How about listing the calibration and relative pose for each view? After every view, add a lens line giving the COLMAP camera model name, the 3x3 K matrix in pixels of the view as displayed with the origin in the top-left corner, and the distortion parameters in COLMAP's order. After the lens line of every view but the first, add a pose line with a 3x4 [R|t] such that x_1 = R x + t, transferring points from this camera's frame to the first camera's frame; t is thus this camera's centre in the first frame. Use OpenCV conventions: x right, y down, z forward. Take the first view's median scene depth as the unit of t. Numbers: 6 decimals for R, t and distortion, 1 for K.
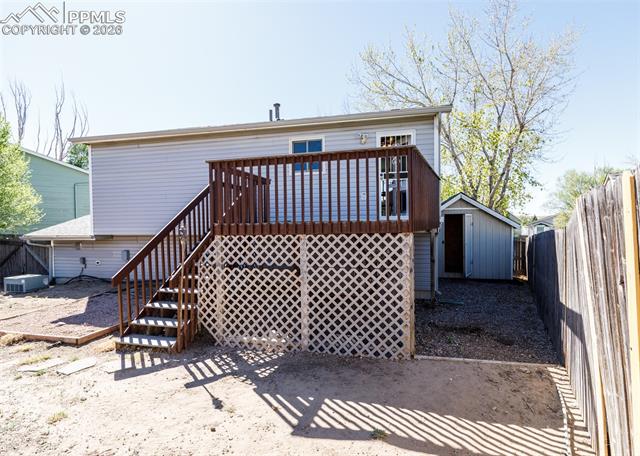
lens RADIAL K [[319.3, 0, 320.7], [0, 319.3, 220.8], [0, 0, 1]] dist [0.003401, 0.000598]
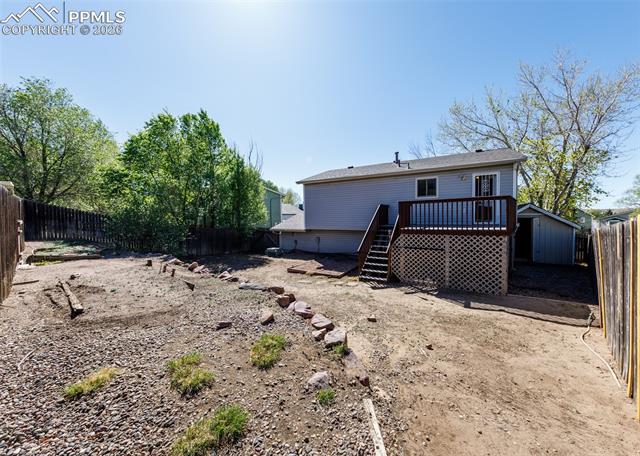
lens RADIAL K [[223.3, 0, 331.2], [0, 223.3, 223.2], [0, 0, 1]] dist [0.000332, -0.000152]
pose [[0.955917, 0.008272, -0.293519, -0.318950], [-0.000017, 0.999605, 0.028117, -0.070226], [0.293636, -0.026872, 0.955540, -0.602692]]
